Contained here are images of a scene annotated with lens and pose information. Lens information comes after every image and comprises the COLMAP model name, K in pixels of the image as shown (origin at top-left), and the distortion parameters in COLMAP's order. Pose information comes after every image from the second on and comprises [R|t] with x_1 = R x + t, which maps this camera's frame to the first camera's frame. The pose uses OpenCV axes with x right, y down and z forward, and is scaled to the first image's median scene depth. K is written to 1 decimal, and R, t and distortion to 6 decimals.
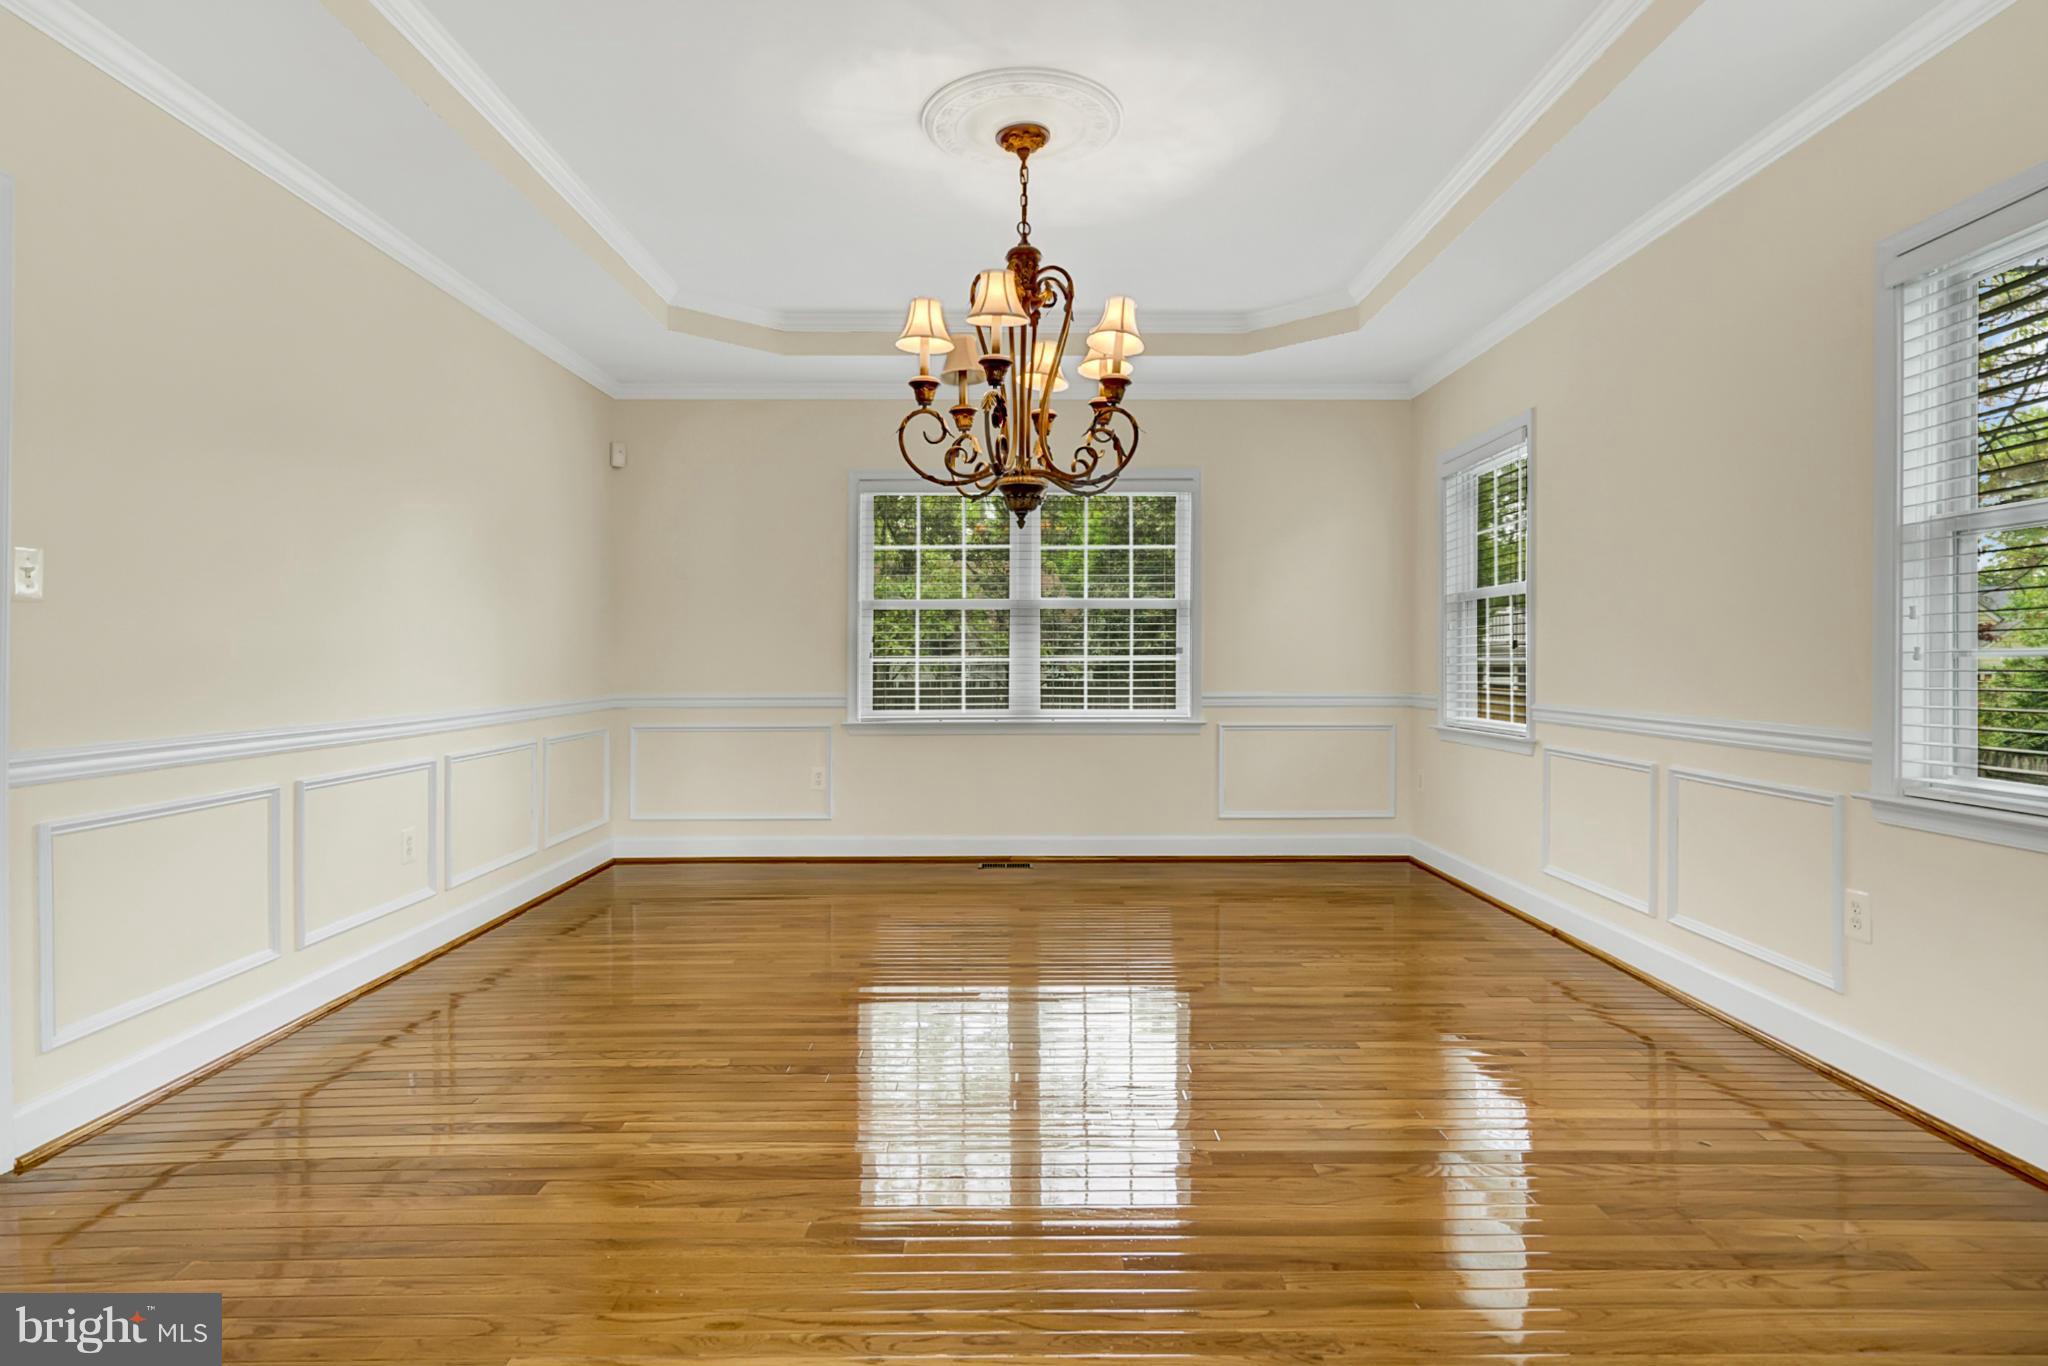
lens RADIAL K [[1128.0, 0, 1058.3], [0, 1128.0, 678.1], [0, 0, 1]] dist [-0.002438, -0.000360]
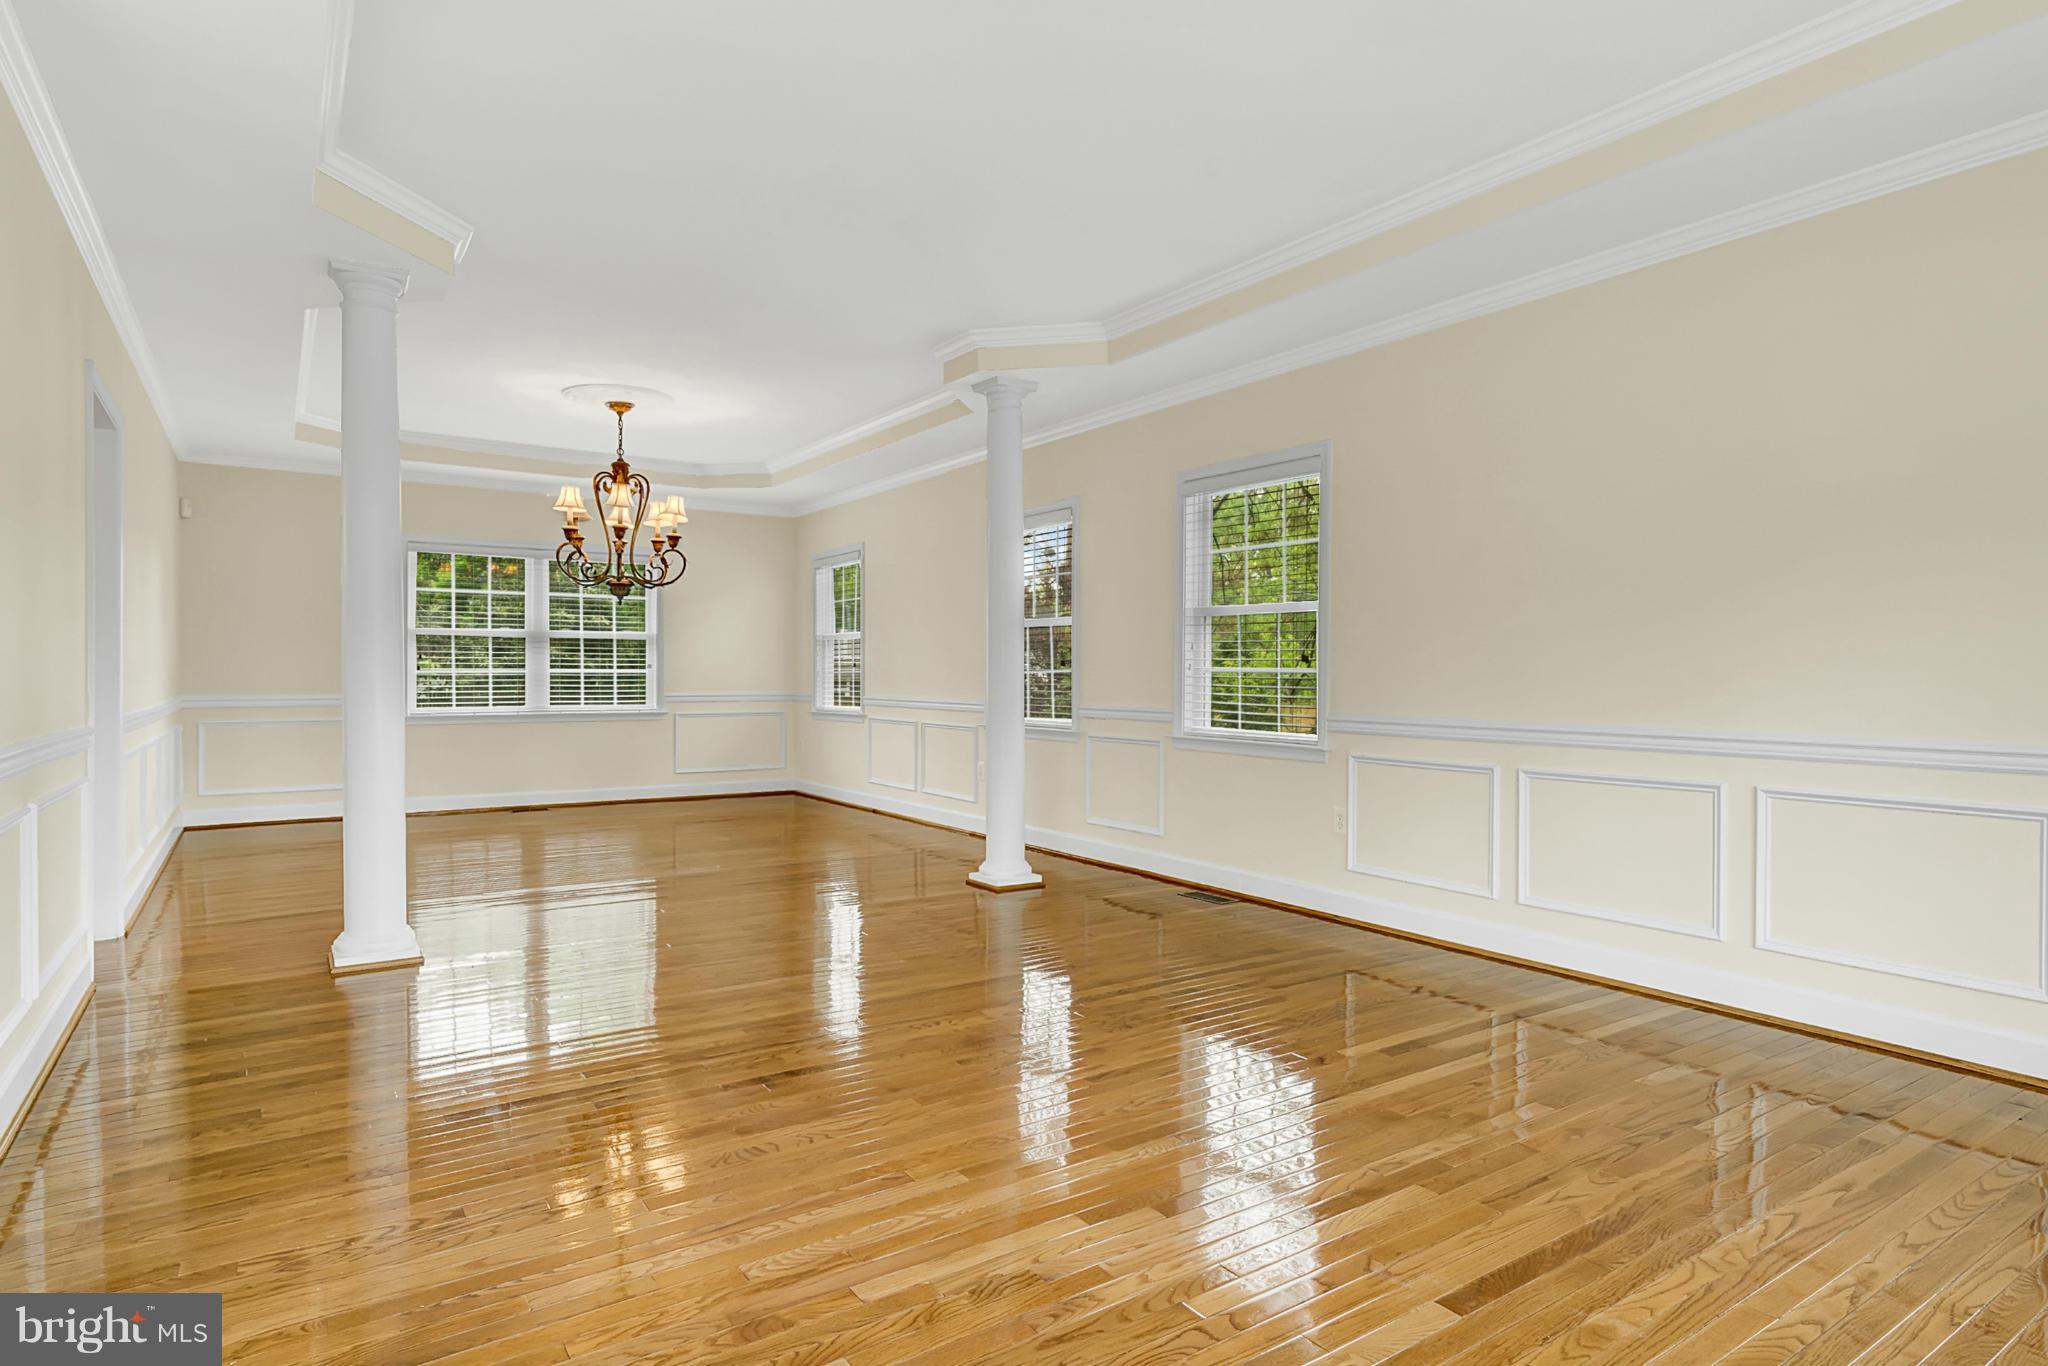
lens RADIAL K [[1128.0, 0, 1058.3], [0, 1128.0, 678.1], [0, 0, 1]] dist [-0.002438, -0.000360]
pose [[0.840302, 0.001118, 0.542118, -0.259423], [0.003699, 0.999963, -0.007796, 0.005921], [-0.542106, 0.008556, 0.840266, -0.602273]]
